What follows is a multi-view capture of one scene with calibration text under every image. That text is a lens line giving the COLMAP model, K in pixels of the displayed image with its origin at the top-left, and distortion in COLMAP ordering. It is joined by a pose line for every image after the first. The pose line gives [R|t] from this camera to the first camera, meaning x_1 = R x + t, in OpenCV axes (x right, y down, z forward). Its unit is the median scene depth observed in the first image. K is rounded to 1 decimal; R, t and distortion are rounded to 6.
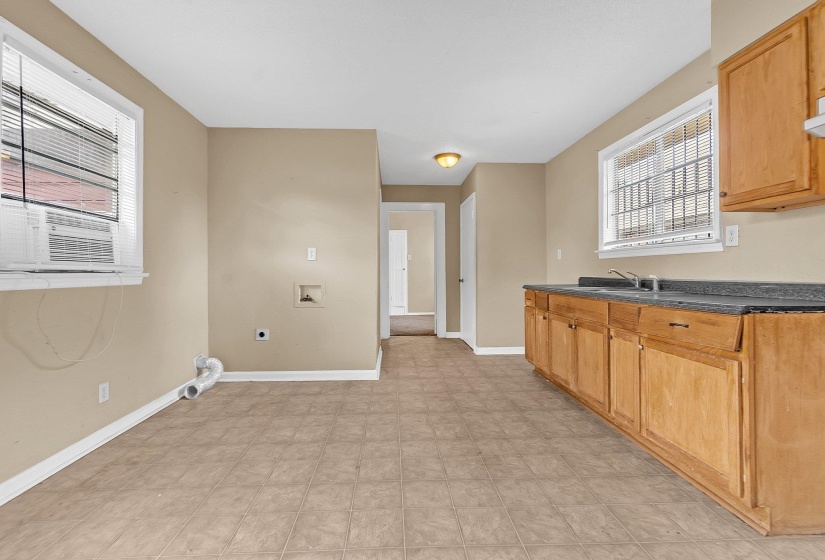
lens RADIAL K [[368.0, 0, 417.6], [0, 368.0, 271.3], [0, 0, 1]] dist [-0.002006, -0.000479]
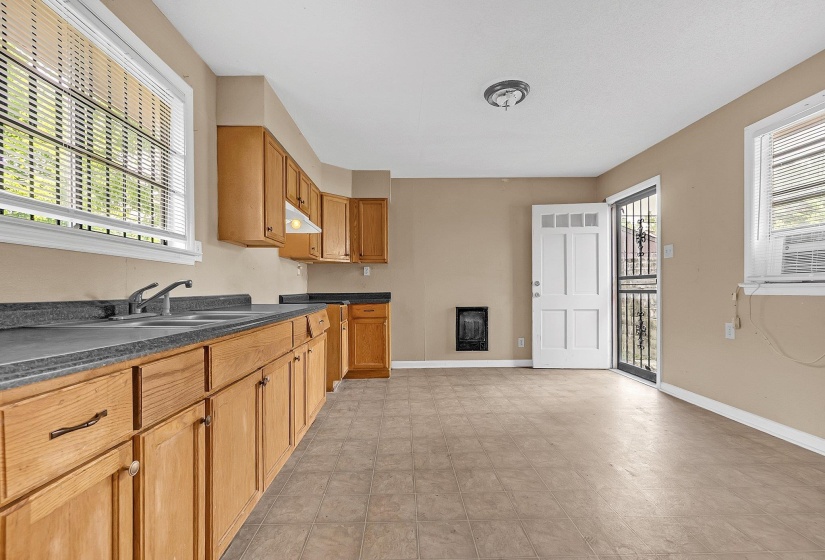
lens RADIAL K [[368.0, 0, 409.9], [0, 368.0, 295.5], [0, 0, 1]] dist [-0.002006, -0.000479]
pose [[-0.998609, 0.006721, 0.052294, 0.203159], [0.007435, 0.999882, 0.013469, 0.016015], [-0.052197, 0.013839, -0.998541, 1.878402]]
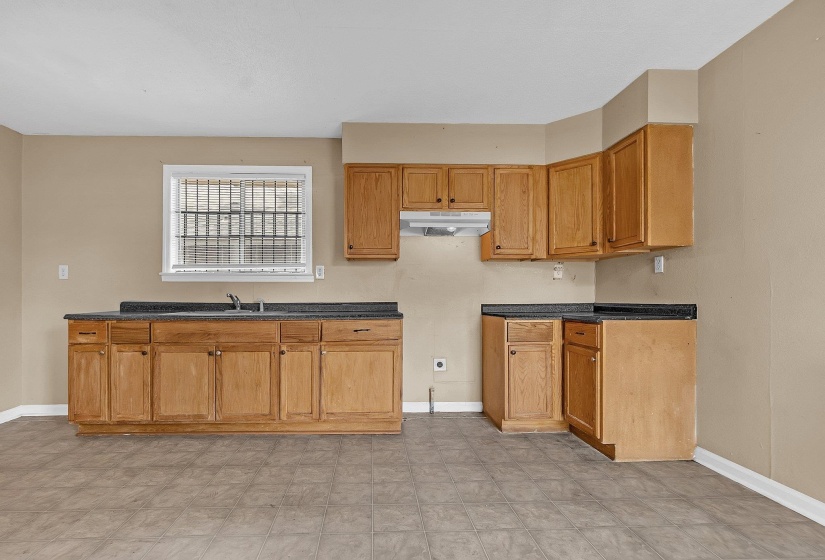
lens RADIAL K [[368.0, 0, 378.8], [0, 368.0, 301.0], [0, 0, 1]] dist [-0.002006, -0.000479]
pose [[0.039050, -0.004373, 0.999228, -0.612123], [-0.002160, 0.999988, 0.004461, 0.013705], [-0.999235, -0.002332, 0.039040, 0.658886]]
